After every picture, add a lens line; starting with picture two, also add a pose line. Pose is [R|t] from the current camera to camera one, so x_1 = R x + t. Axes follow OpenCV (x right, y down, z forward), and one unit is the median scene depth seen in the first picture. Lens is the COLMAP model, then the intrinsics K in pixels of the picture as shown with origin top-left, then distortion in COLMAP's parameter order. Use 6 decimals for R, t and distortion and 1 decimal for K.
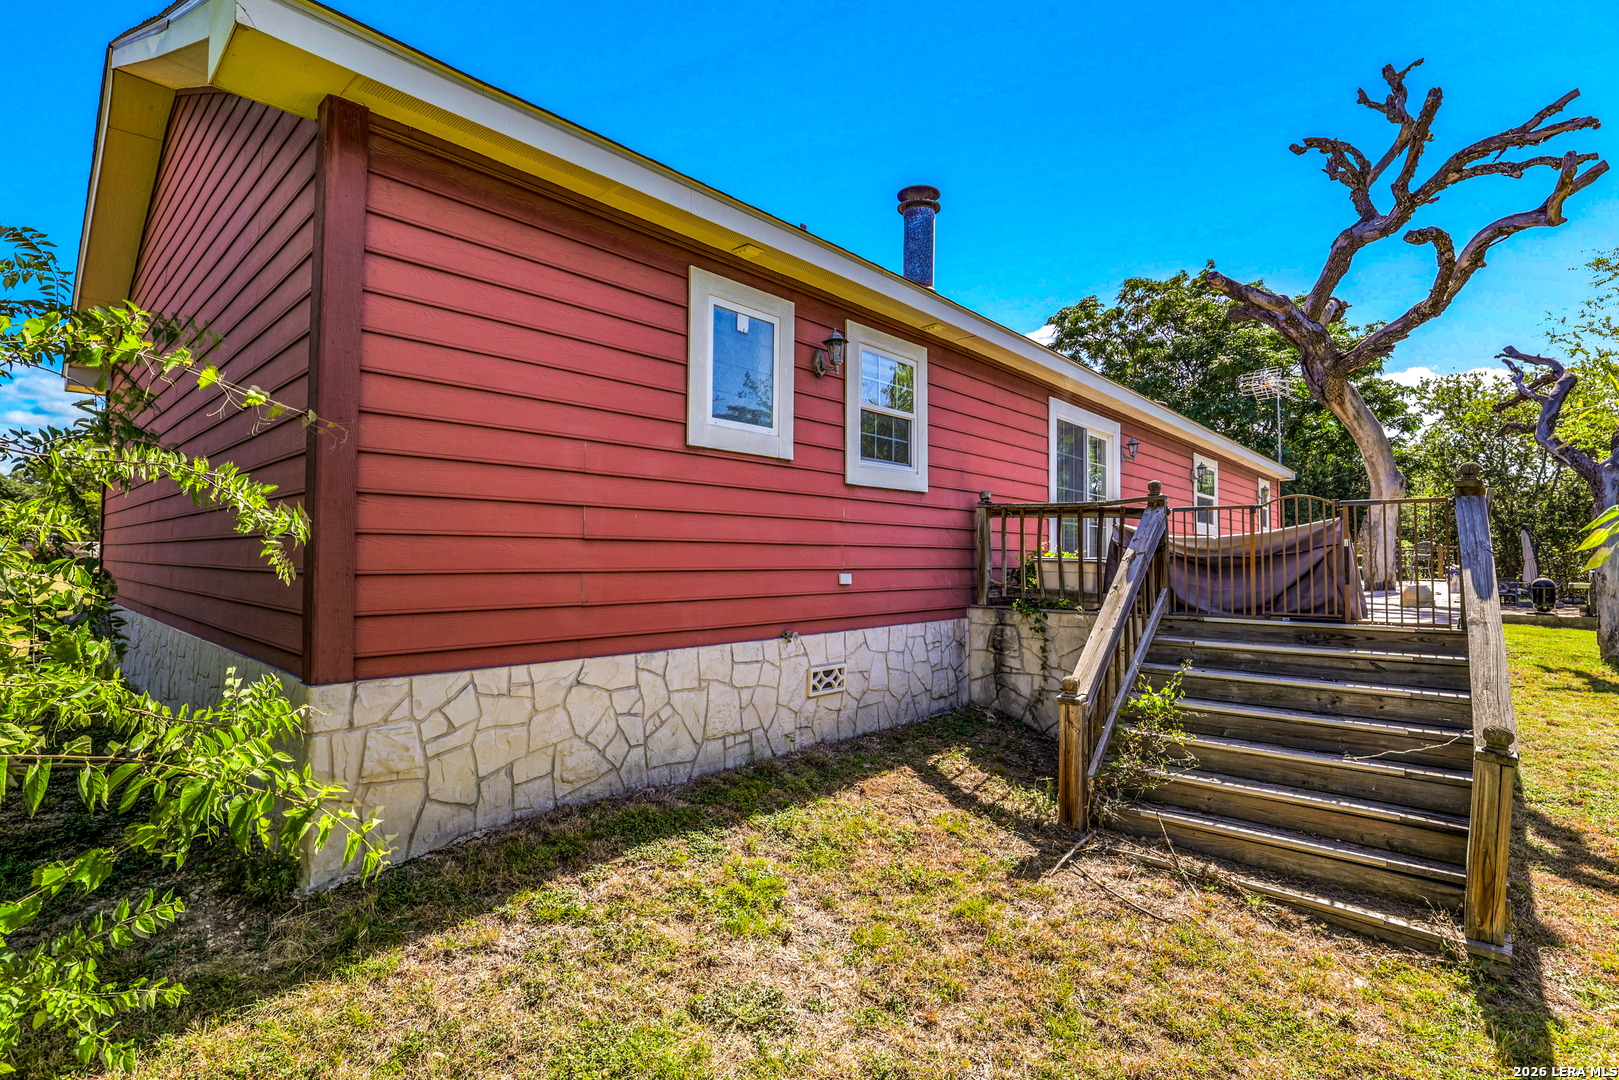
lens RADIAL K [[753.1, 0, 813.5], [0, 753.1, 536.4], [0, 0, 1]] dist [0.004889, 0.000410]
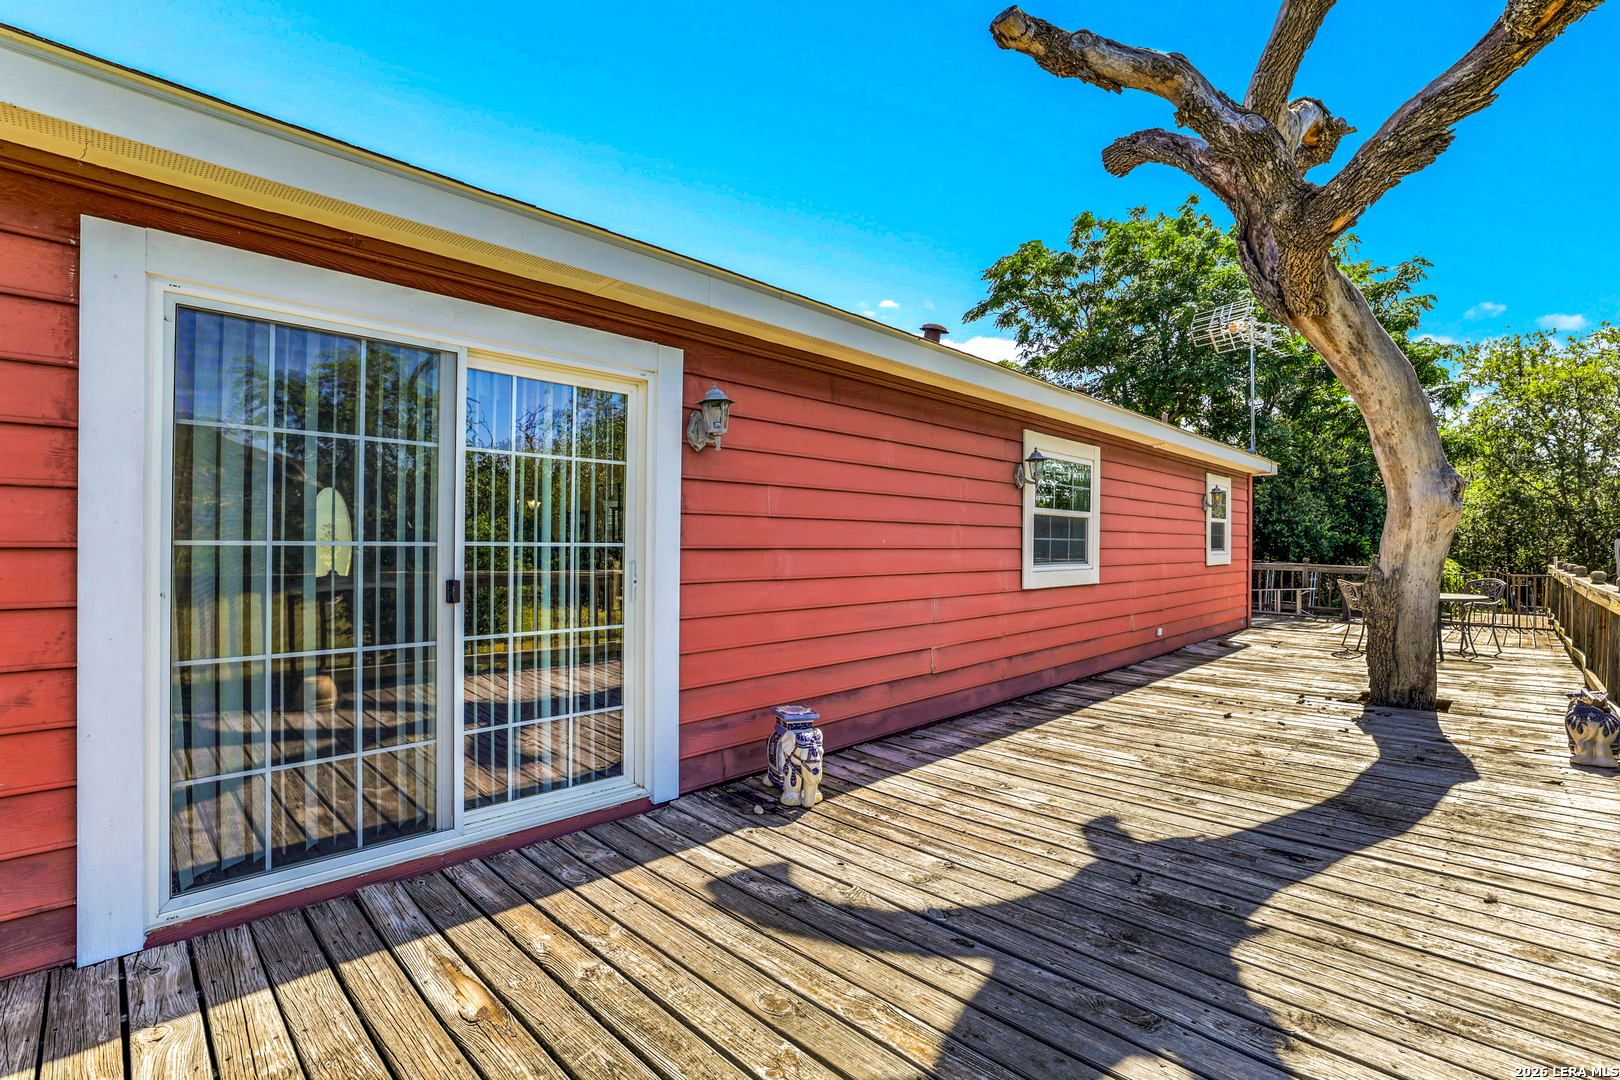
lens RADIAL K [[698.8, 0, 806.0], [0, 698.8, 538.3], [0, 0, 1]] dist [-0.004857, -0.000139]
pose [[0.997249, 0.000488, -0.074117, 0.205218], [0.001290, 0.999713, 0.023935, -0.025735], [0.074108, -0.023965, 0.996962, 0.270767]]
